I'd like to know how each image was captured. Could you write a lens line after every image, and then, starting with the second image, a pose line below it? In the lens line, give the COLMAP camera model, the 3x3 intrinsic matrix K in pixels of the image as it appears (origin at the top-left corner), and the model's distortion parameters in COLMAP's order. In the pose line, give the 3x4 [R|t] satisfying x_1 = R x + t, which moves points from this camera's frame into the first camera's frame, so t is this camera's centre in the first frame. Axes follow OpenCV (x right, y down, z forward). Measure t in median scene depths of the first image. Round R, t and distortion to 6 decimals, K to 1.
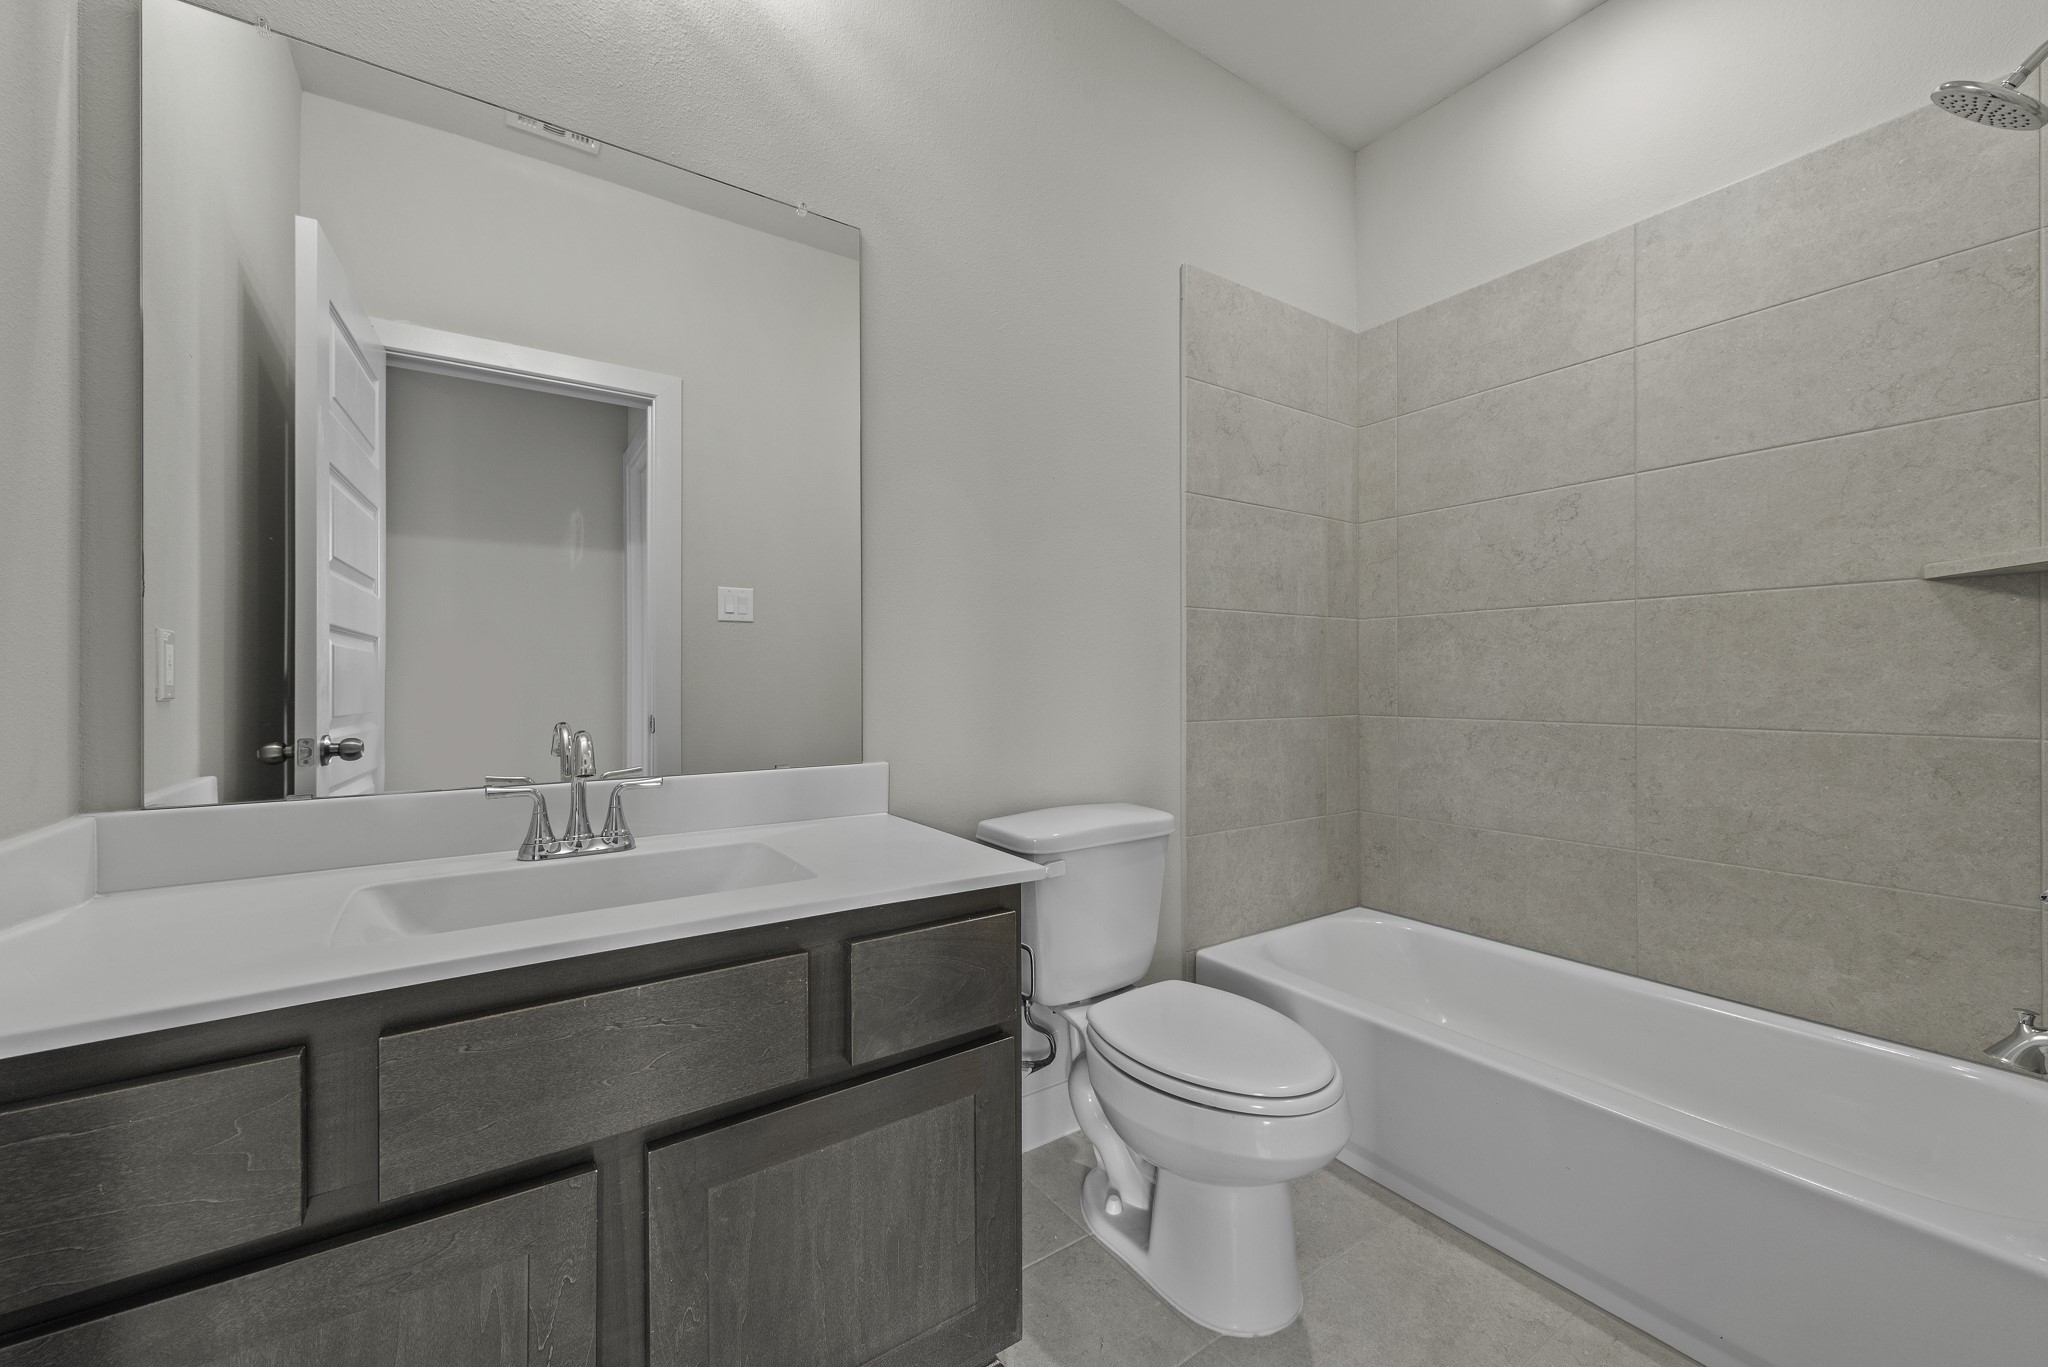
lens RADIAL K [[803.5, 0, 1018.8], [0, 803.5, 677.5], [0, 0, 1]] dist [0.010831, -0.003458]
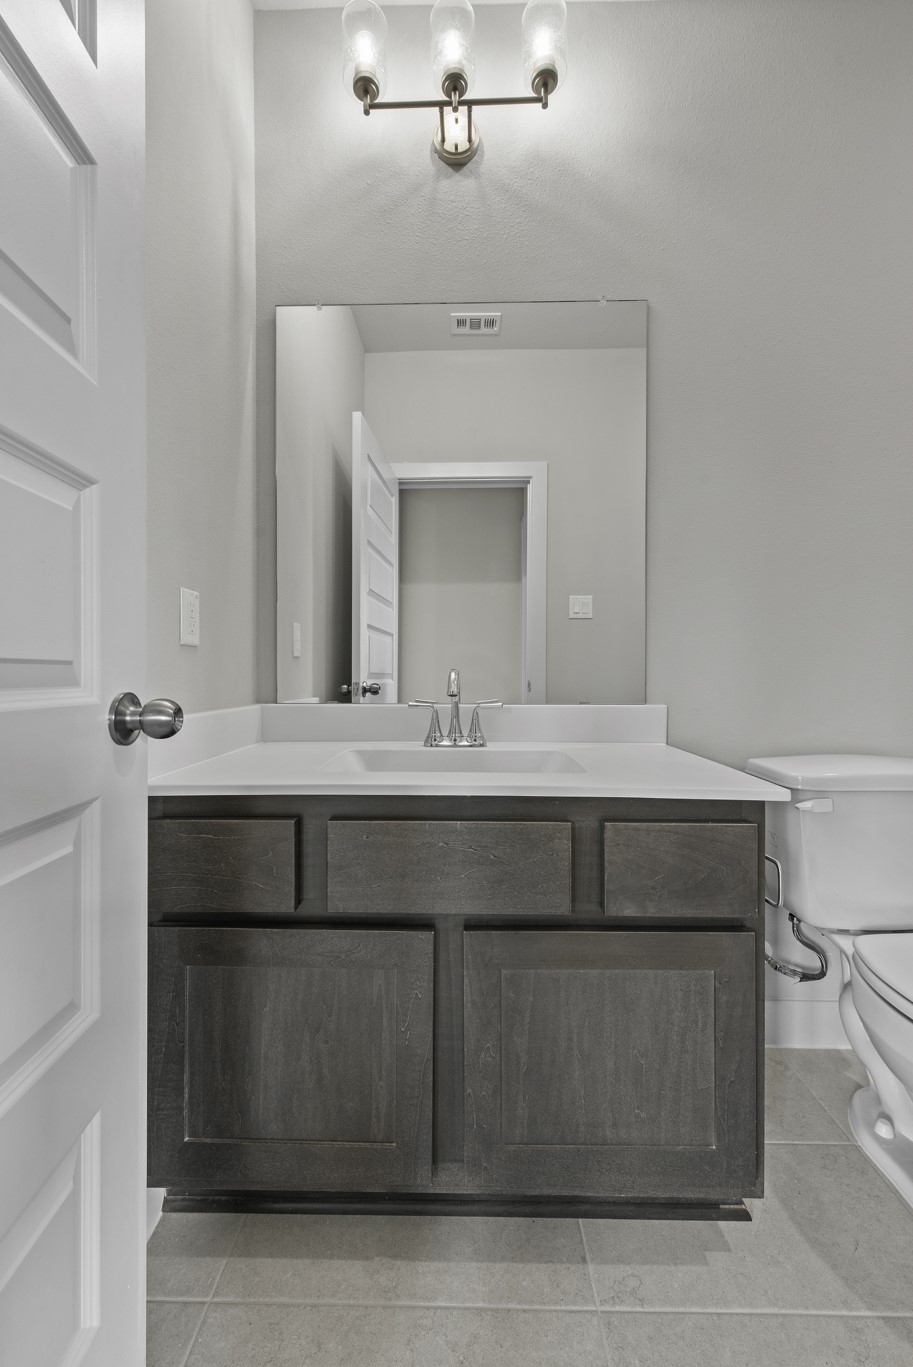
lens RADIAL K [[536.3, 0, 464.3], [0, 536.3, 682.4], [0, 0, 1]] dist [0.010831, -0.003458]
pose [[0.815992, 0.008386, -0.578002, 0.087690], [-0.004625, 0.999957, 0.007979, 0.075926], [0.578045, -0.003838, 0.815996, 0.120958]]
